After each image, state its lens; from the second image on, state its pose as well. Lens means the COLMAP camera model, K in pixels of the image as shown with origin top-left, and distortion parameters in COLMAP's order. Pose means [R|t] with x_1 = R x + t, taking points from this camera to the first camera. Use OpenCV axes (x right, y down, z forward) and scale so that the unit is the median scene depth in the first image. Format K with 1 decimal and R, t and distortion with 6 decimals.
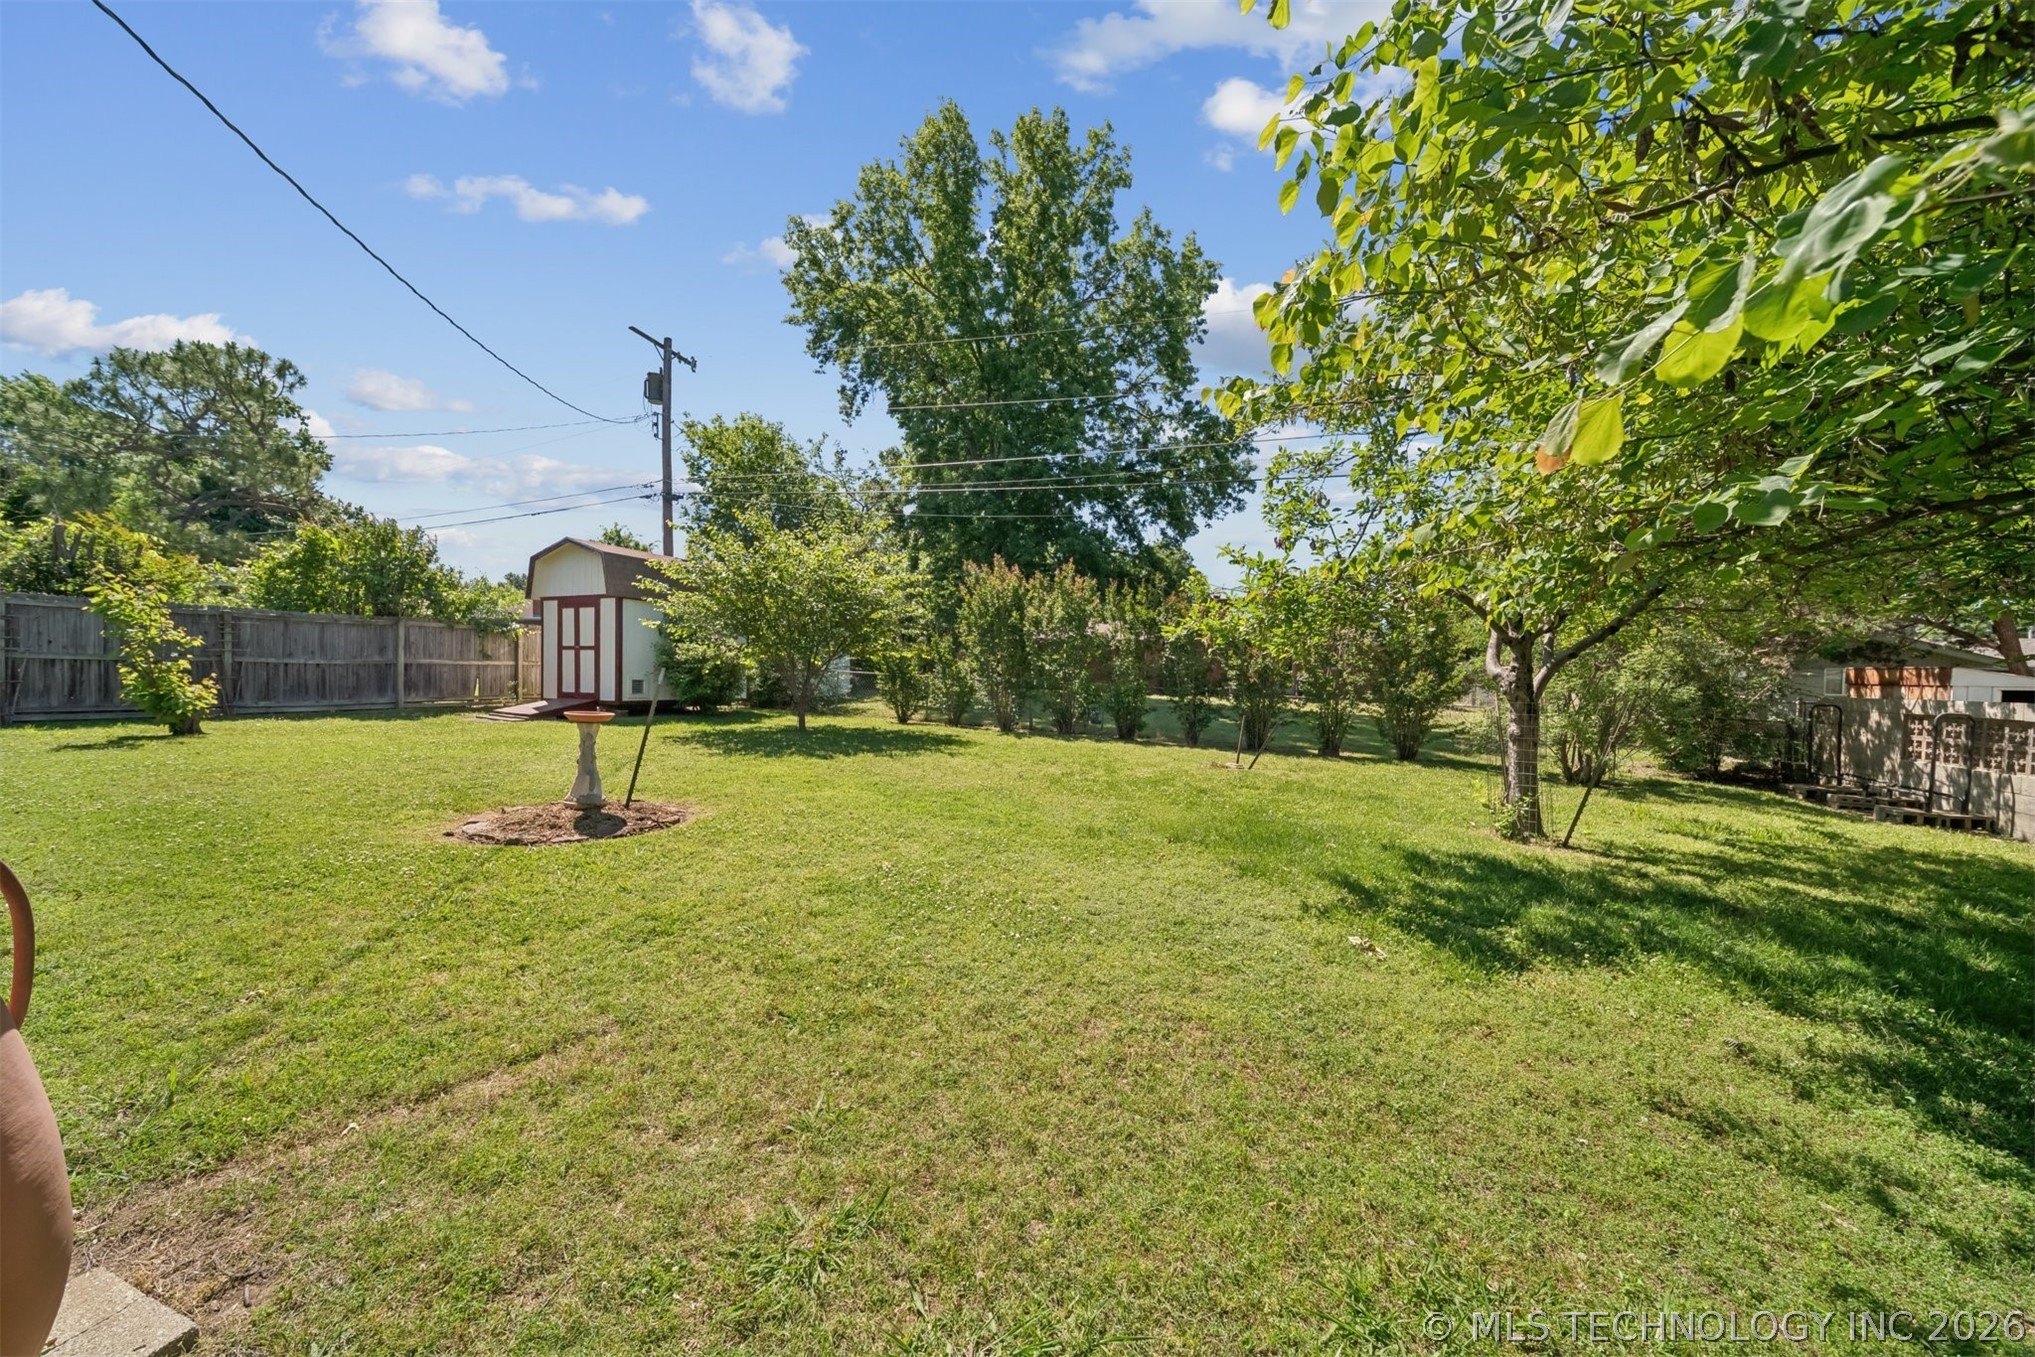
lens RADIAL K [[722.5, 0, 1013.9], [0, 722.5, 686.9], [0, 0, 1]] dist [0.000399, -0.000006]
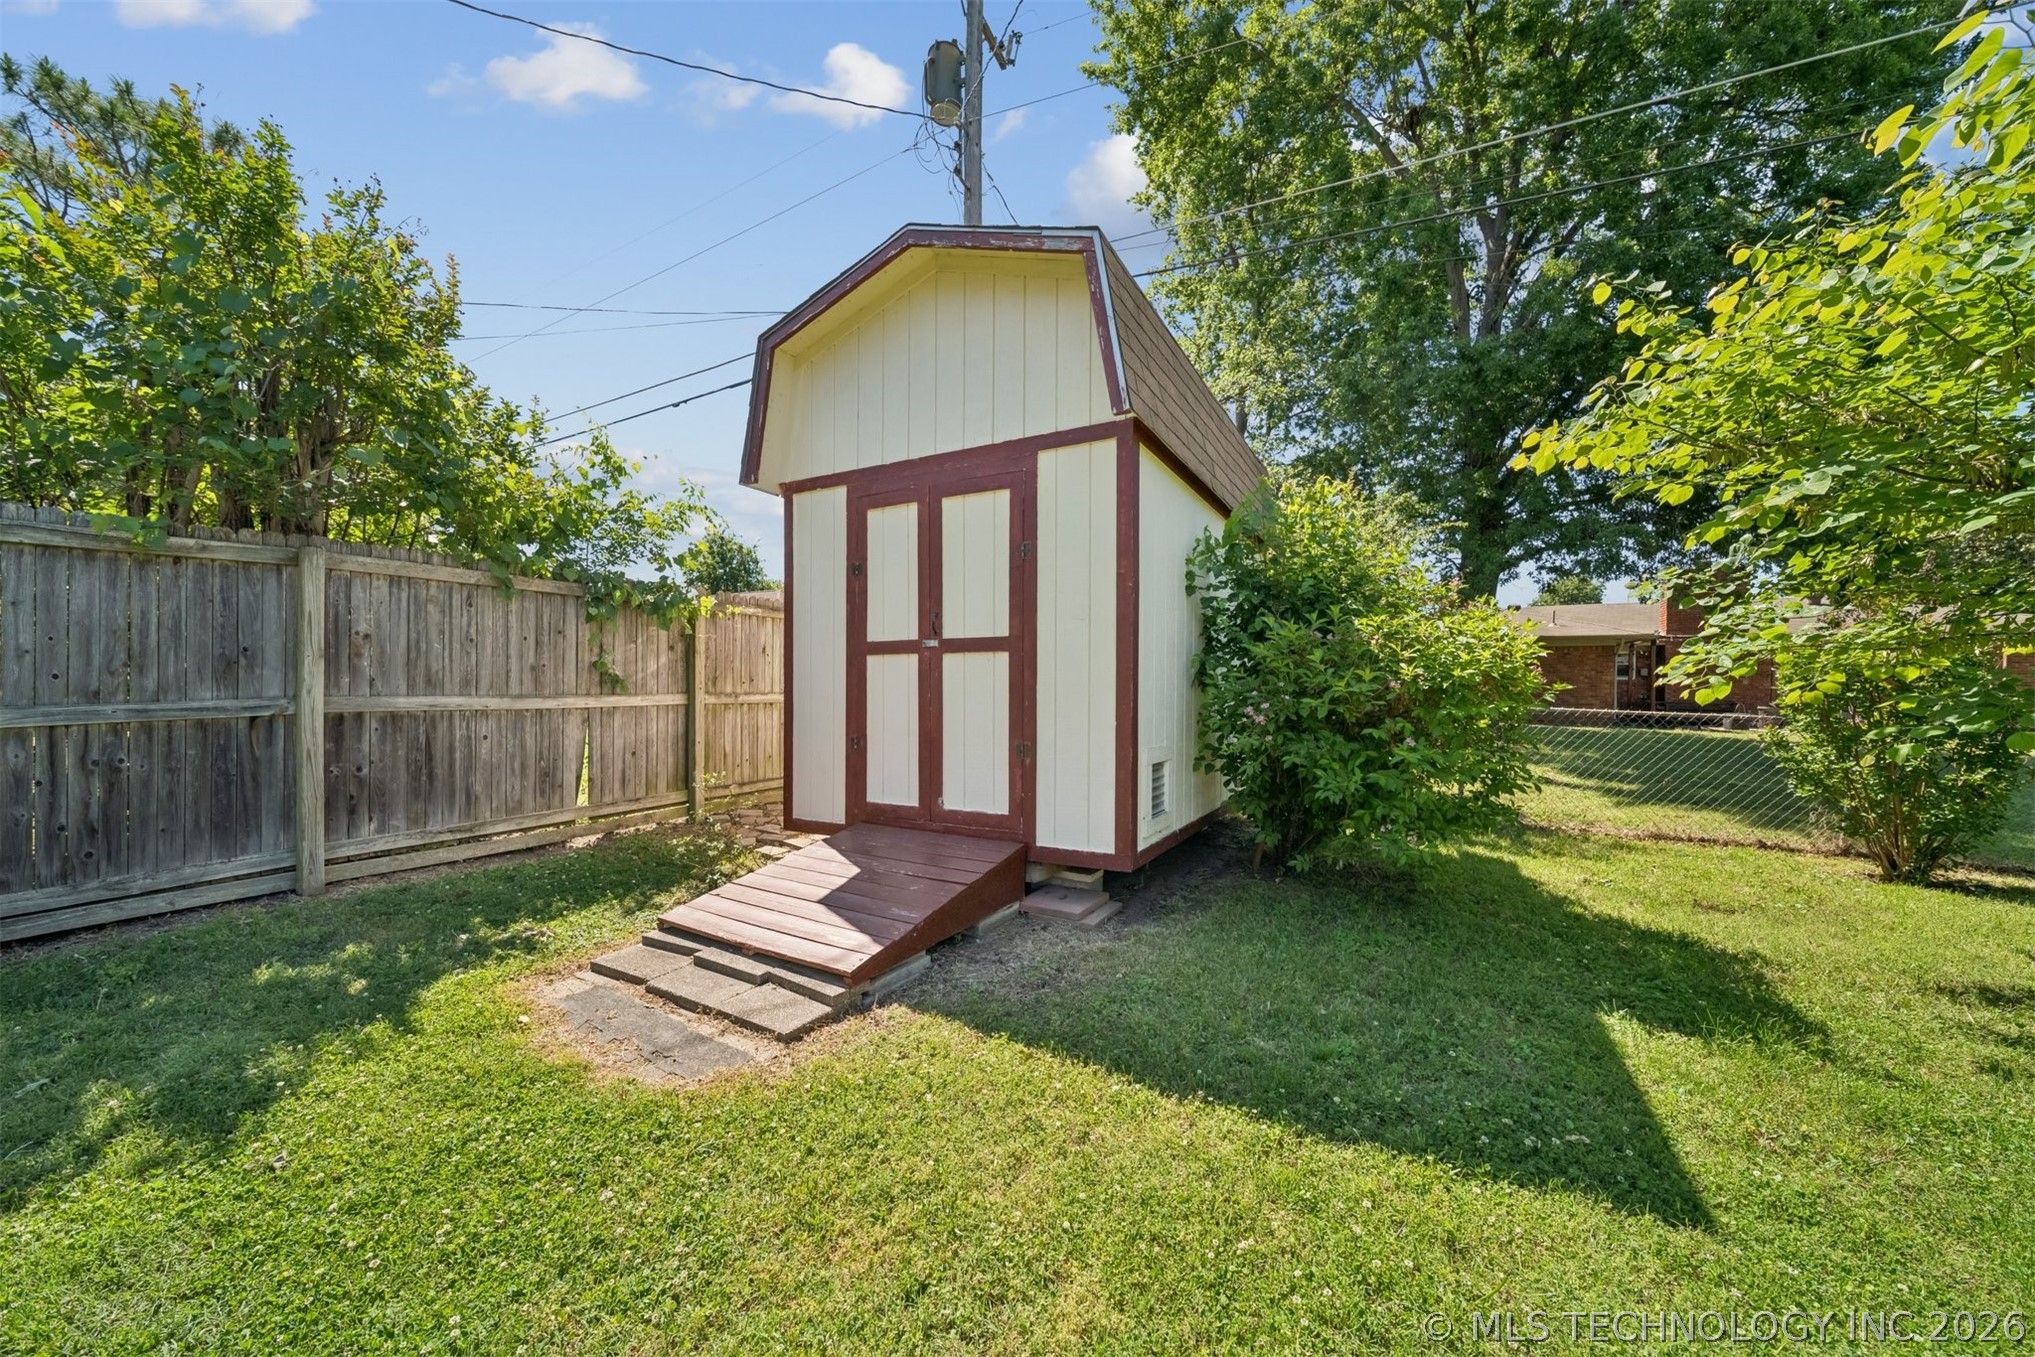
lens RADIAL K [[722.5, 0, 1006.4], [0, 722.5, 691.1], [0, 0, 1]] dist [0.000399, -0.000006]
pose [[0.996052, -0.012888, -0.087833, -0.552704], [0.011961, 0.999867, -0.011076, -0.033785], [0.087965, 0.009981, 0.996074, 0.730020]]
